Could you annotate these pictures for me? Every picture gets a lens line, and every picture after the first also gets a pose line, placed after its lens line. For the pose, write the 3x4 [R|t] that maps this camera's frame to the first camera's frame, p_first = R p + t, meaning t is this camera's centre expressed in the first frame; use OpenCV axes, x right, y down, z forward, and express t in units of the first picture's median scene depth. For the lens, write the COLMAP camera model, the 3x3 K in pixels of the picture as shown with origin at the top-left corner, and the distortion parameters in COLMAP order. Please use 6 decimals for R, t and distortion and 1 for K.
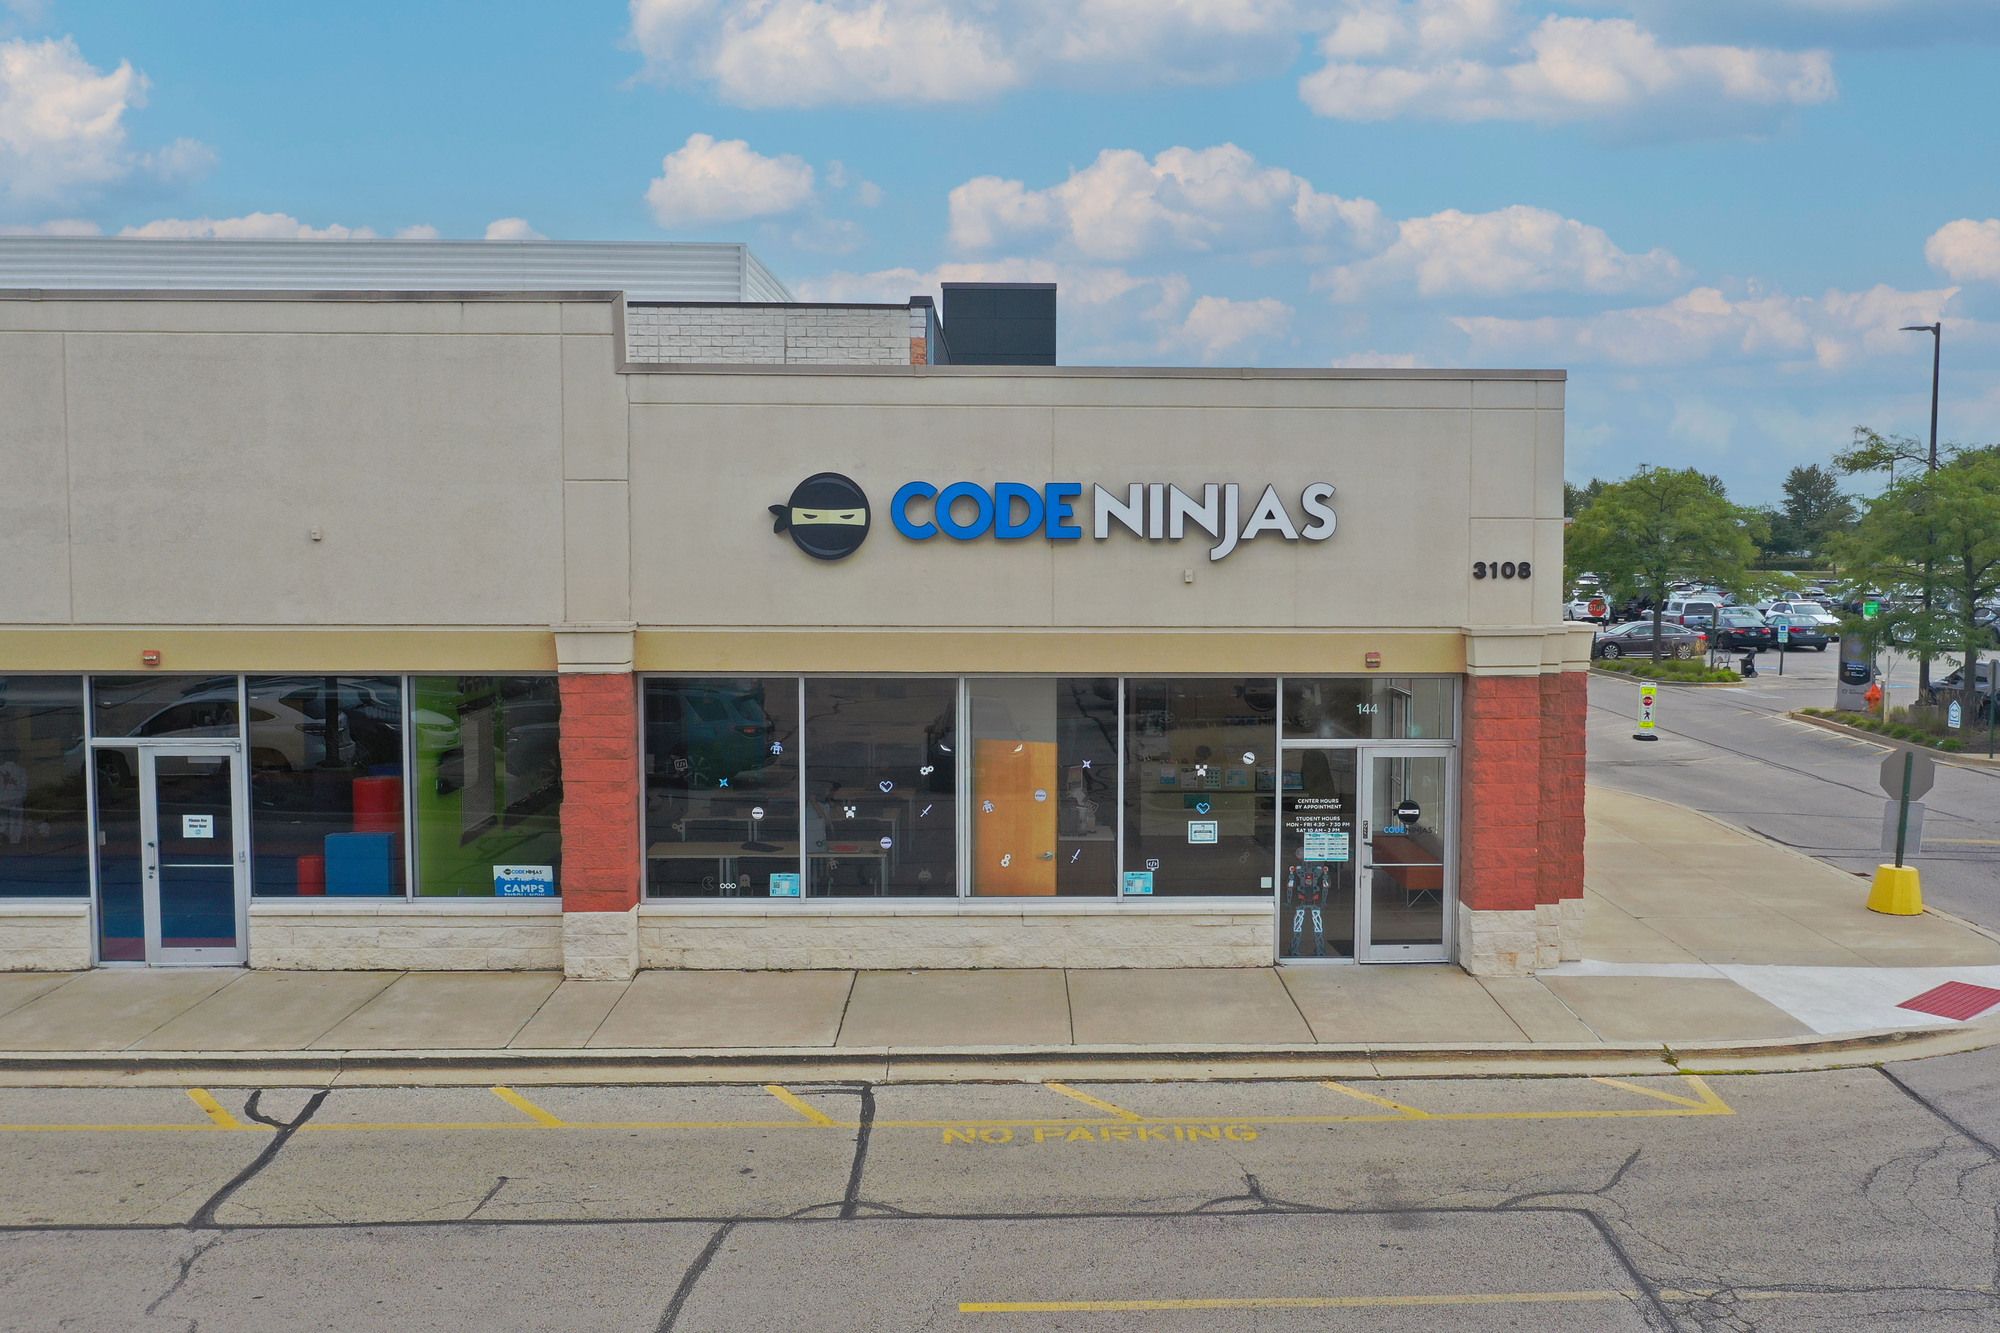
lens RADIAL K [[1489.8, 0, 999.9], [0, 1489.8, 645.0], [0, 0, 1]] dist [-0.003839, -0.001267]
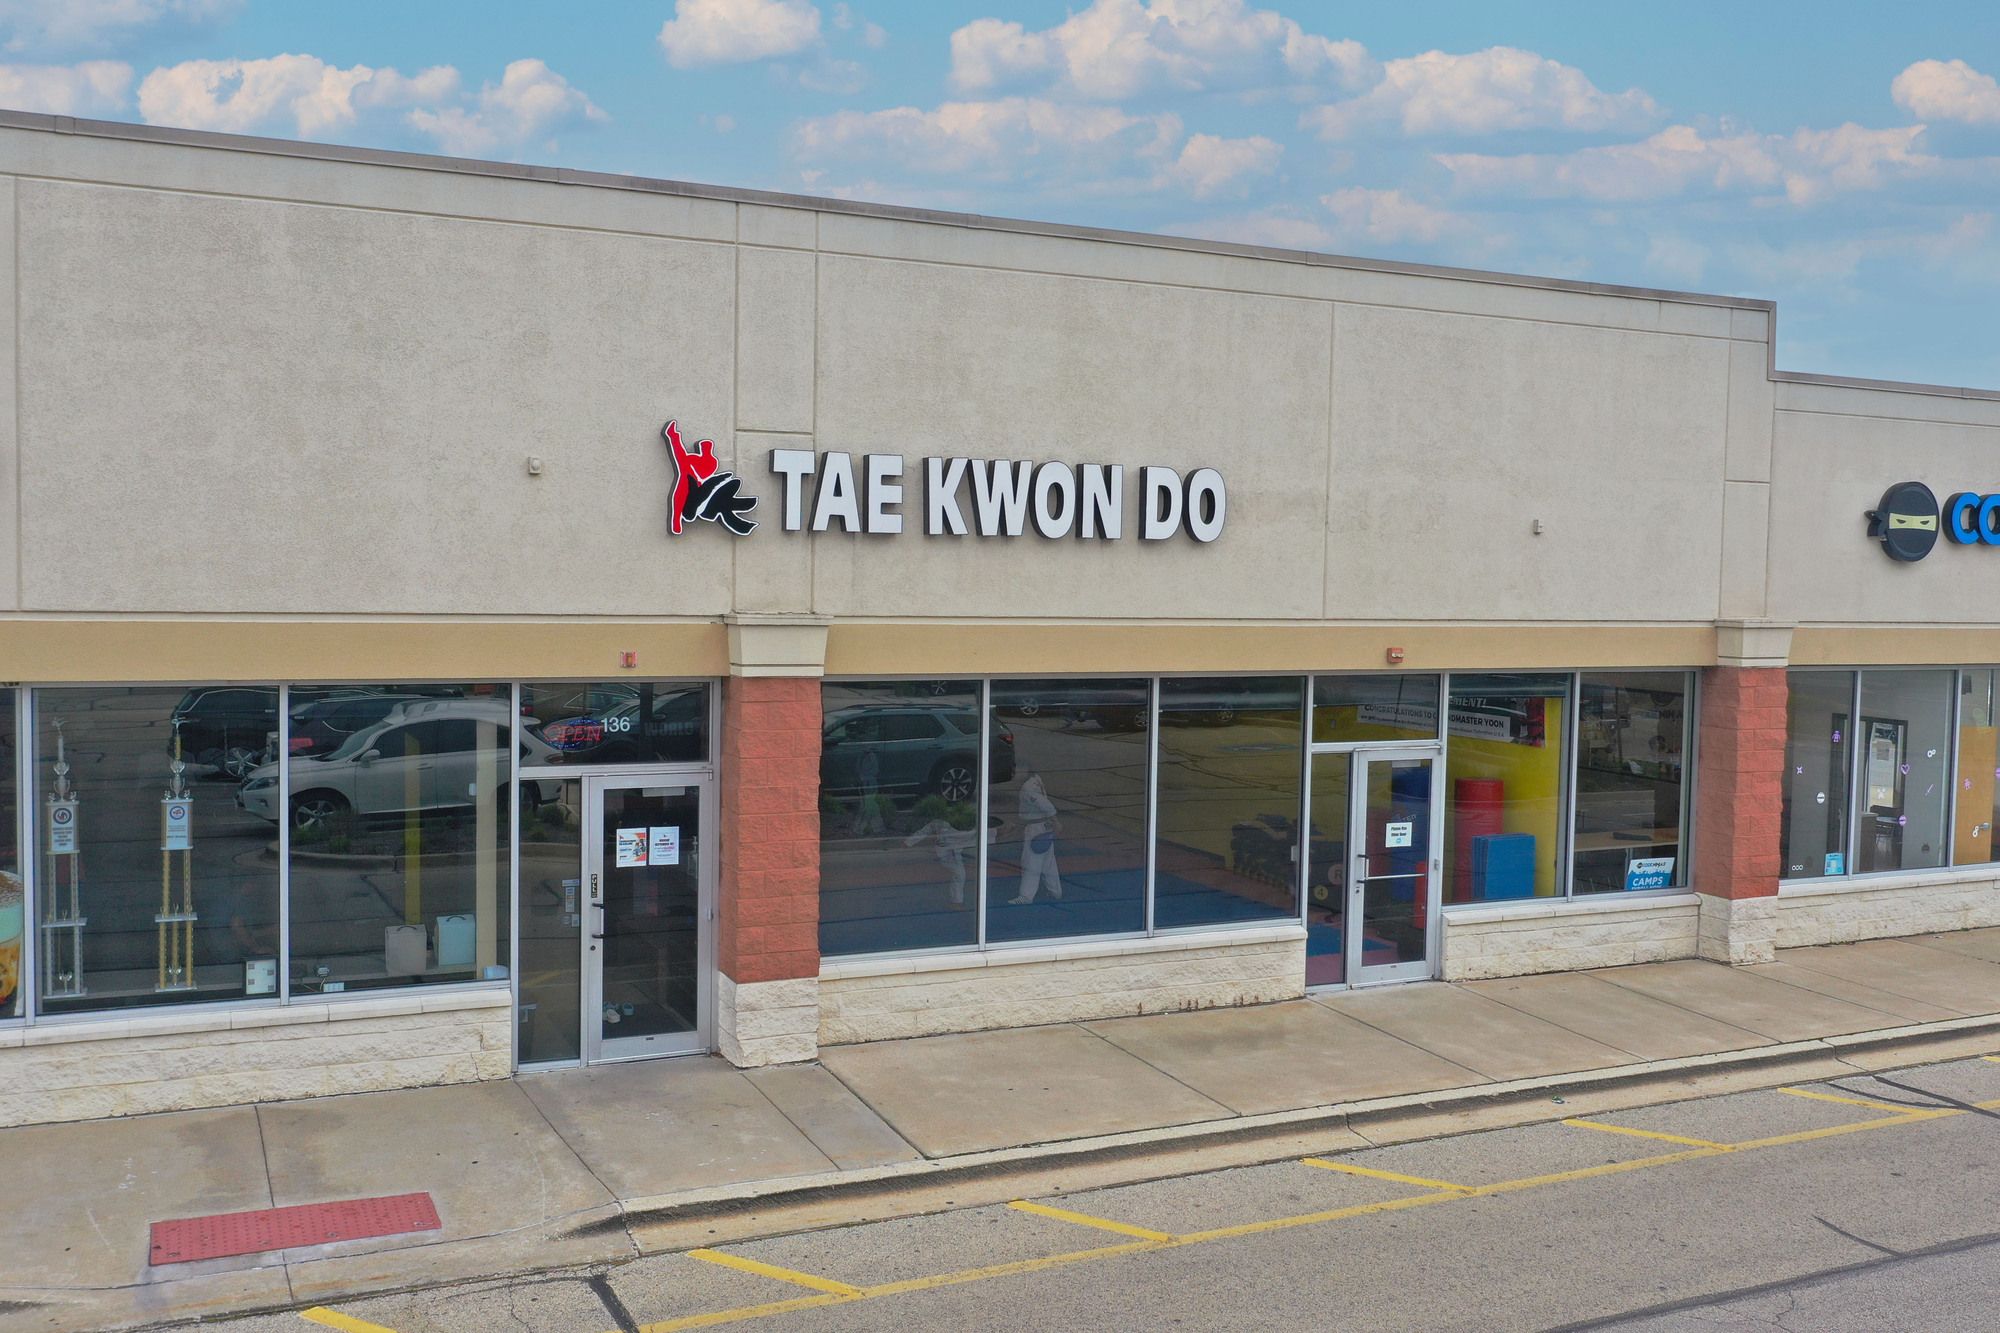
lens RADIAL K [[2026.2, 0, 1001.5], [0, 2026.2, 650.9], [0, 0, 1]] dist [-0.014663, -0.003222]
pose [[0.898190, -0.006323, 0.439562, -1.326722], [0.003609, 0.999969, 0.007009, -0.004115], [-0.439593, -0.004709, 0.898185, -0.038416]]
